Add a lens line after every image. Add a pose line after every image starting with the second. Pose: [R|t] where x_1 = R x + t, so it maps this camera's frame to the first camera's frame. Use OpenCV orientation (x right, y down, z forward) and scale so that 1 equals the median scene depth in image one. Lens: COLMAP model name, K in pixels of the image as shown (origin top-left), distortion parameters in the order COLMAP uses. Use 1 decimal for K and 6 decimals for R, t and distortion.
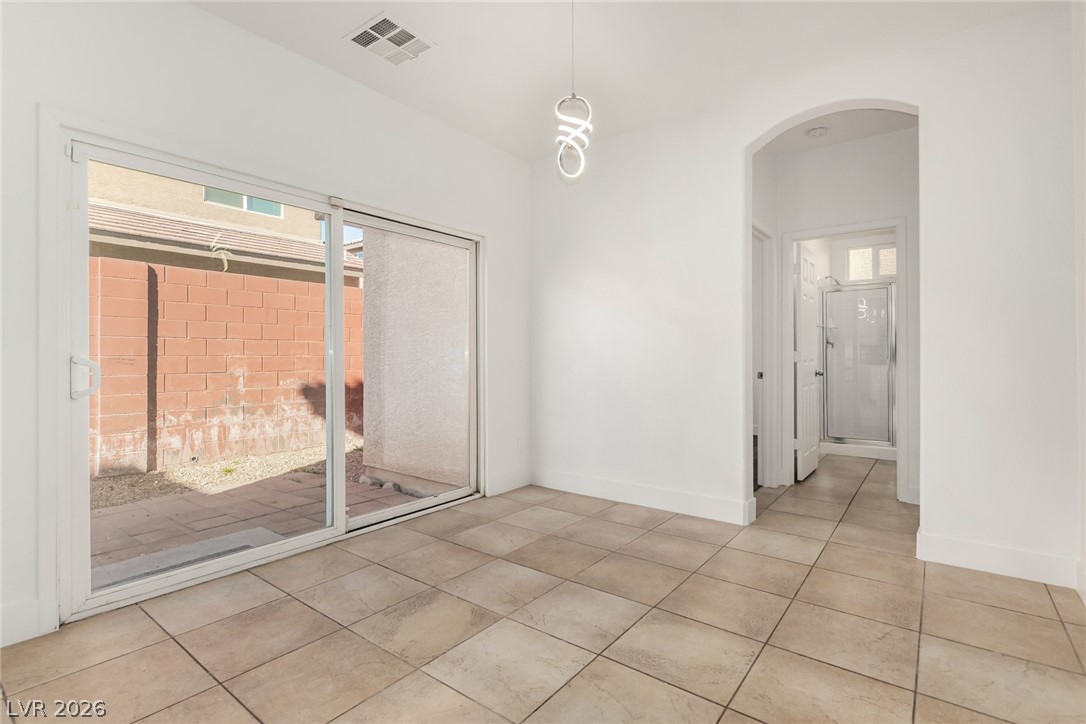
lens RADIAL K [[503.1, 0, 529.7], [0, 503.1, 364.8], [0, 0, 1]] dist [0.001493, -0.000685]
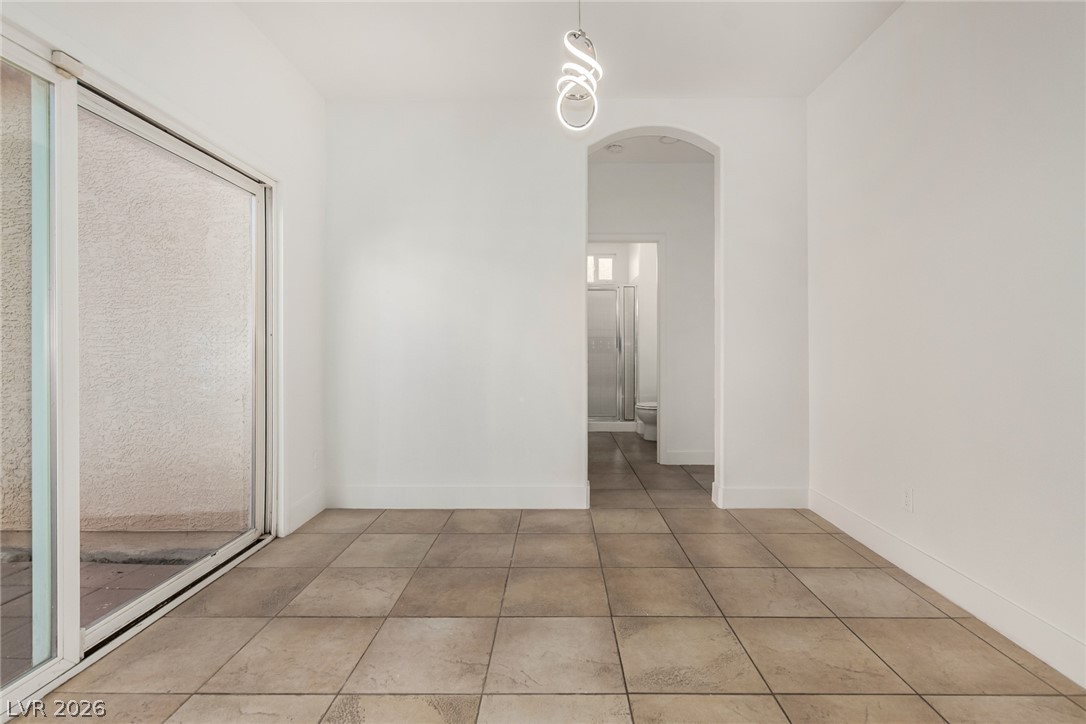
lens RADIAL K [[503.1, 0, 542.5], [0, 503.1, 350.9], [0, 0, 1]] dist [0.001493, -0.000685]
pose [[0.791972, -0.002748, 0.610551, -0.304742], [0.007942, 0.999952, -0.005801, -0.002567], [-0.610506, 0.009444, 0.791956, 0.246150]]
